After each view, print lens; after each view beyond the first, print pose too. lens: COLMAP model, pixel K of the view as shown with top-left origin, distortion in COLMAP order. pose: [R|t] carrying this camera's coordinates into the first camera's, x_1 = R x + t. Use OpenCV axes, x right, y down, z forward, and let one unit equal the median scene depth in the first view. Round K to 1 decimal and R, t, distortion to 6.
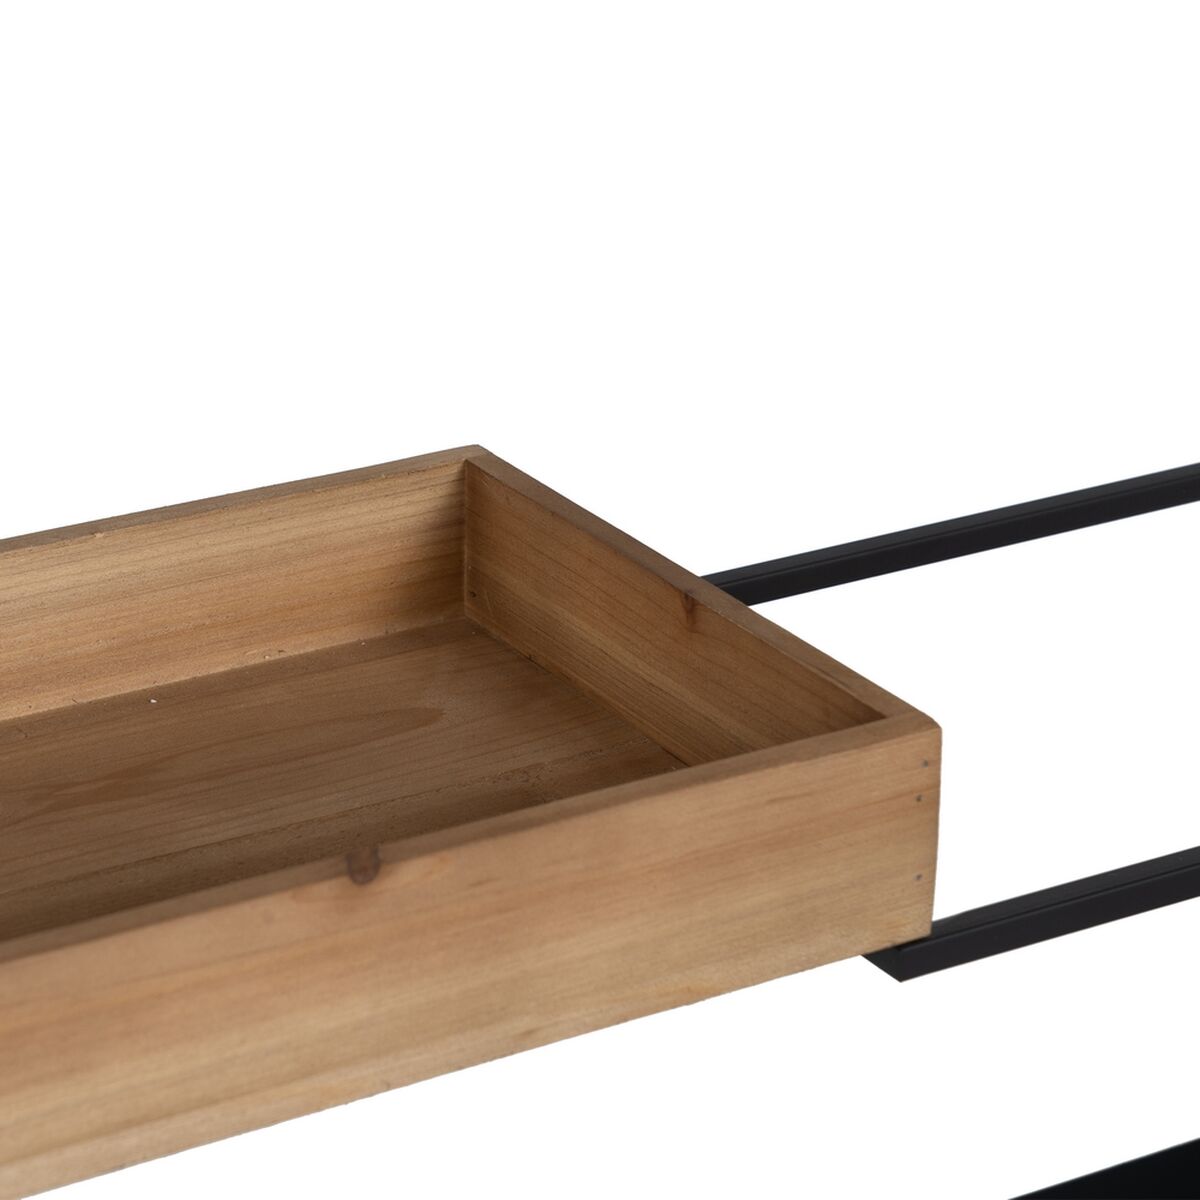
lens RADIAL K [[3977.9, 0, 599.0], [0, 3977.9, 600.8], [0, 0, 1]] dist [0.192912, 0.000000]
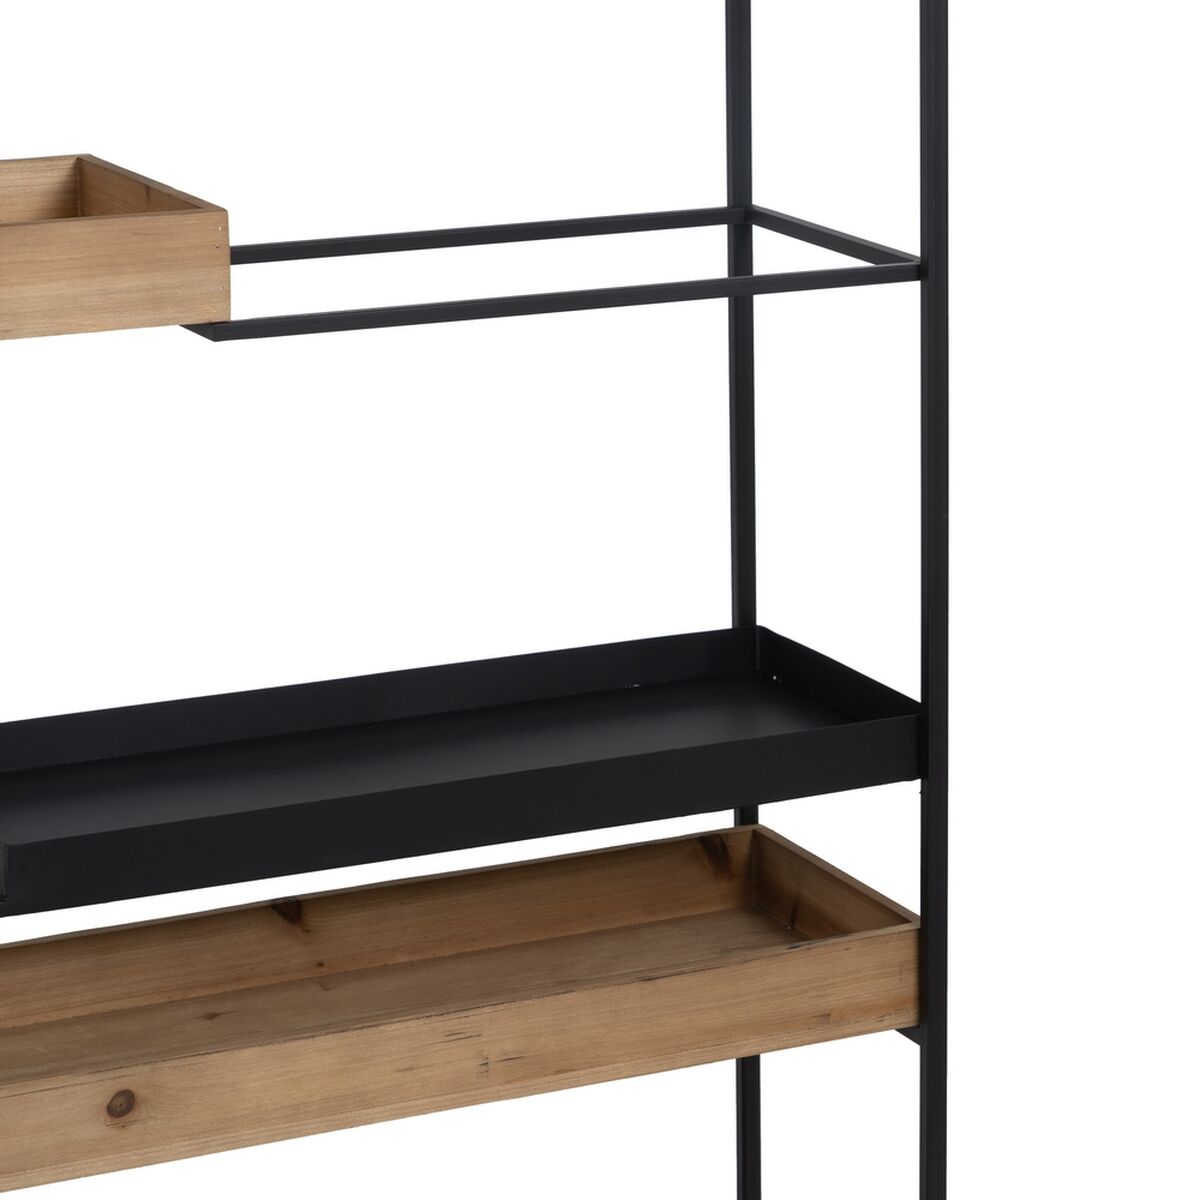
lens RADIAL K [[3977.9, 0, 599.3], [0, 3977.9, 593.4], [0, 0, 1]] dist [0.192912, 0.000000]
pose [[0.993932, 0.000727, -0.109998, 0.508783], [-0.015000, 0.991533, -0.128985, 0.496025], [0.108973, 0.129852, 0.985527, -1.003212]]
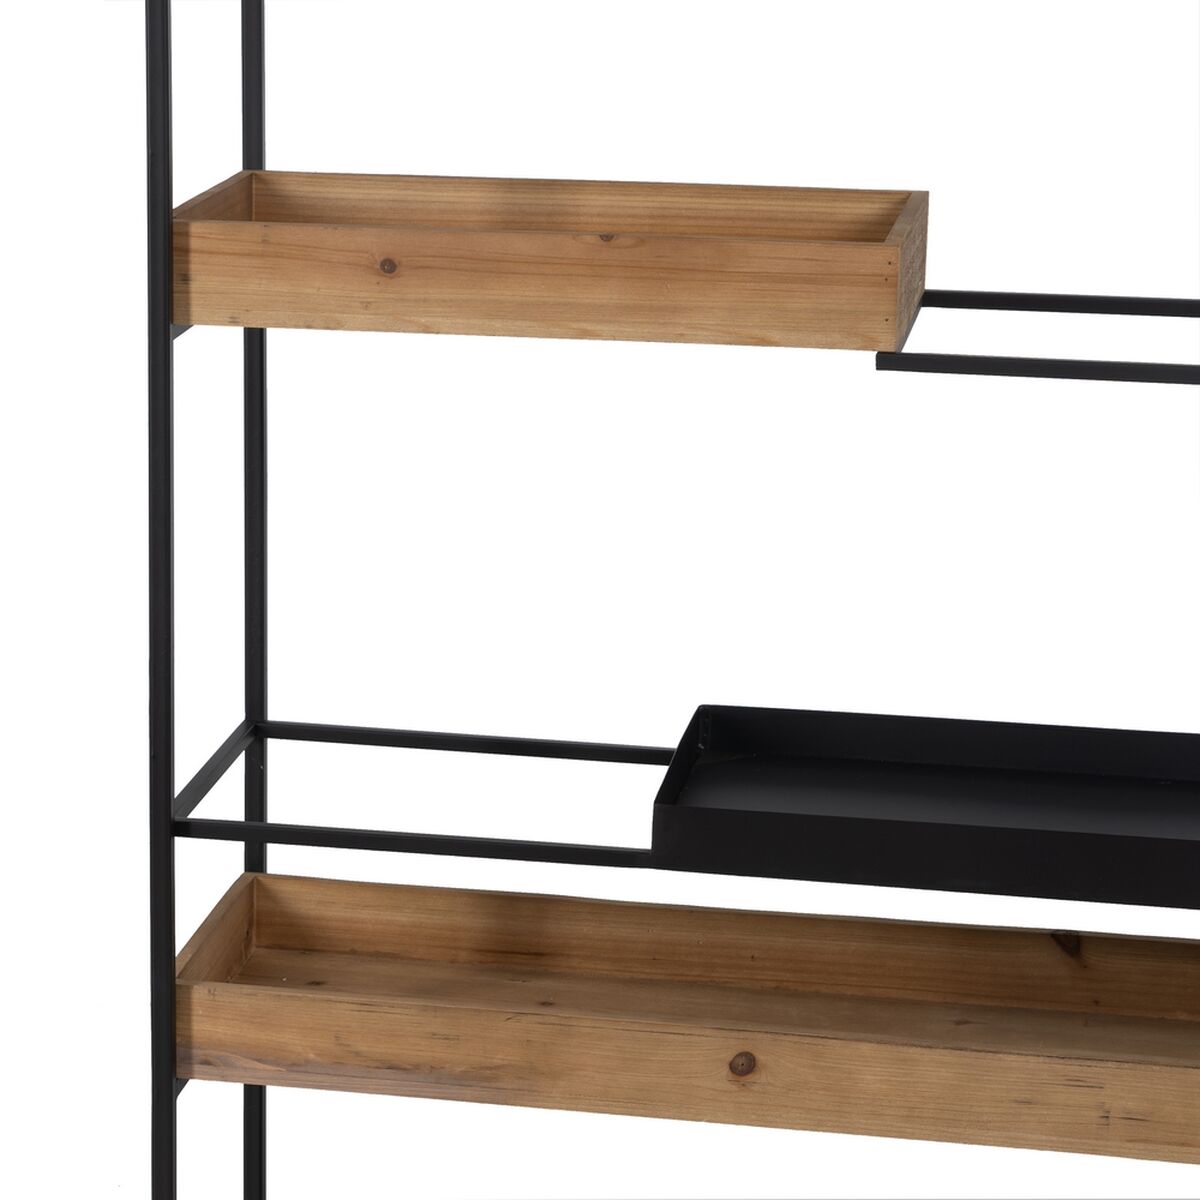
lens RADIAL K [[3977.9, 0, 598.2], [0, 3977.9, 605.4], [0, 0, 1]] dist [0.192912, 0.000000]
pose [[0.787429, 0.163997, -0.594189, 1.296560], [-0.250170, 0.966024, -0.064904, 0.407047], [0.563357, 0.199756, 0.801702, -0.825540]]
